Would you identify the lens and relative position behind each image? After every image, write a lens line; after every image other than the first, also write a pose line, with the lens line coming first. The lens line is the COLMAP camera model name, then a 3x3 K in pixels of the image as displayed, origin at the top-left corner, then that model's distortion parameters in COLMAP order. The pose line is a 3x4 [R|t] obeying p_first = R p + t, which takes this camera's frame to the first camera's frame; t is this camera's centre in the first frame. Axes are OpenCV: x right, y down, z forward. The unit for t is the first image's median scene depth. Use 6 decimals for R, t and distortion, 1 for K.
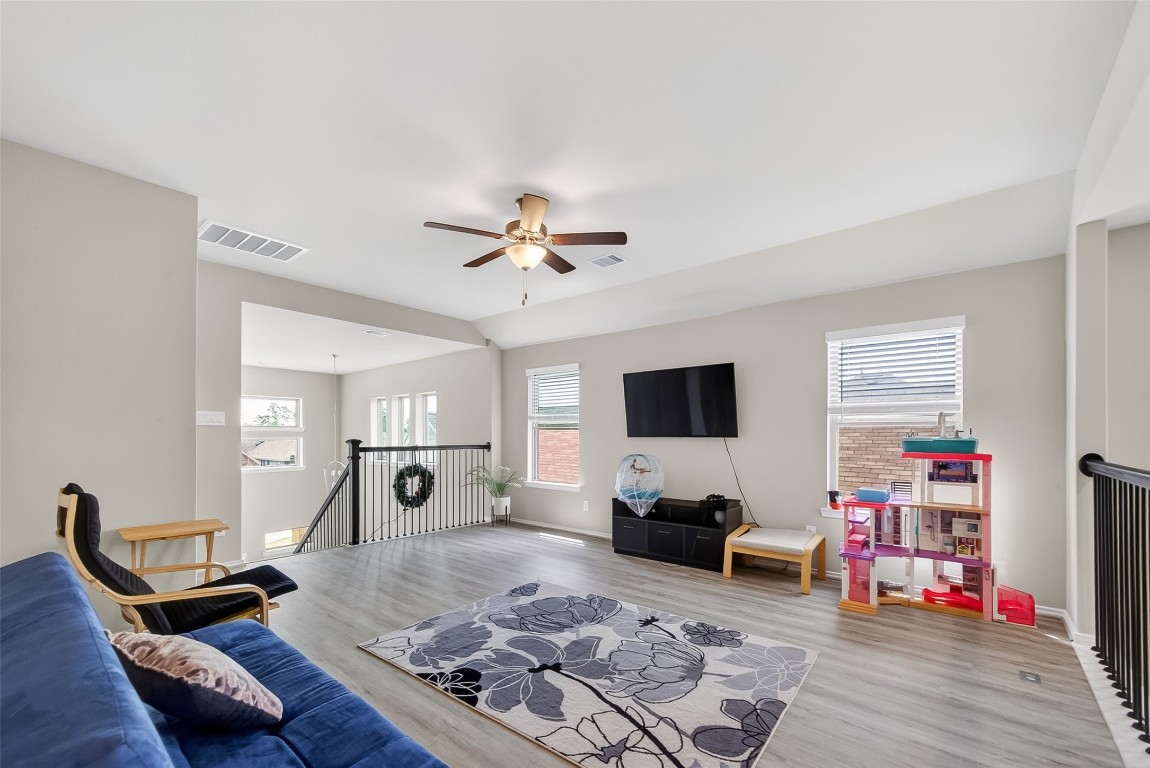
lens RADIAL K [[491.3, 0, 542.8], [0, 491.3, 416.2], [0, 0, 1]] dist [-0.001216, -0.000266]
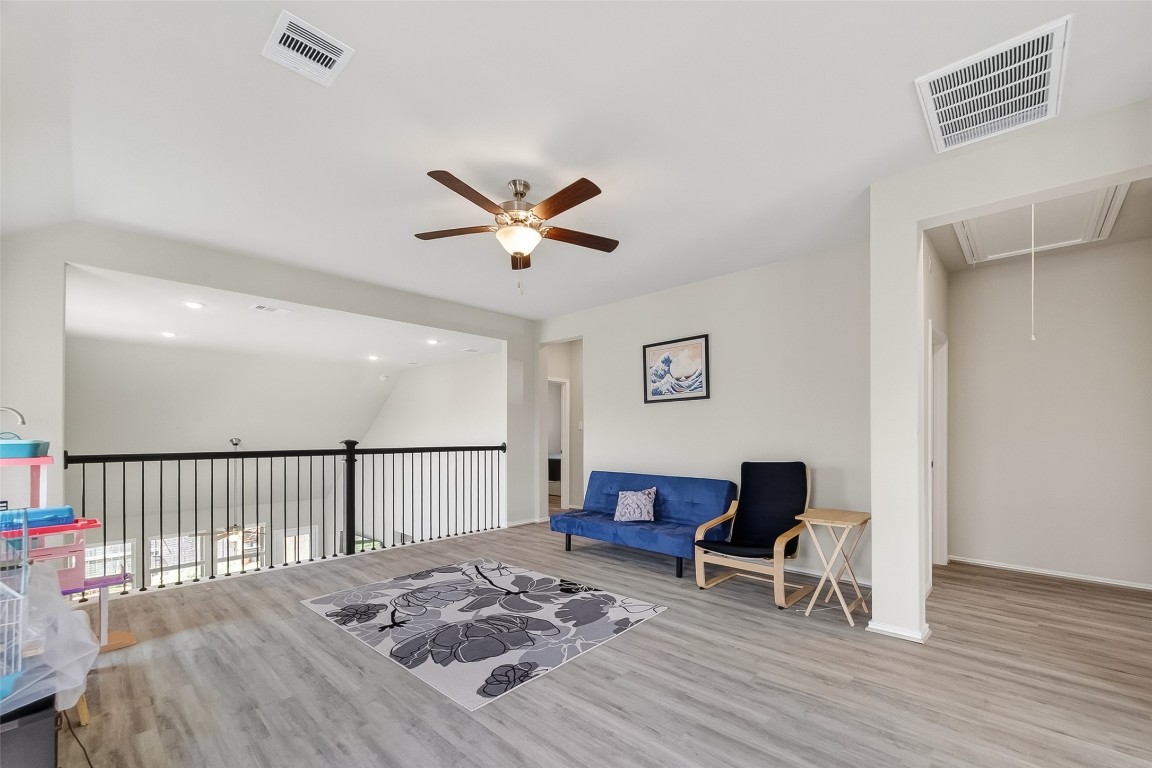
lens RADIAL K [[463.1, 0, 580.4], [0, 463.1, 413.4], [0, 0, 1]] dist [-0.000721, -0.000045]
pose [[-0.999864, 0.001992, 0.016398, -0.182465], [0.000554, 0.996187, -0.087247, 0.090744], [-0.016509, -0.087226, -0.996052, 2.117796]]
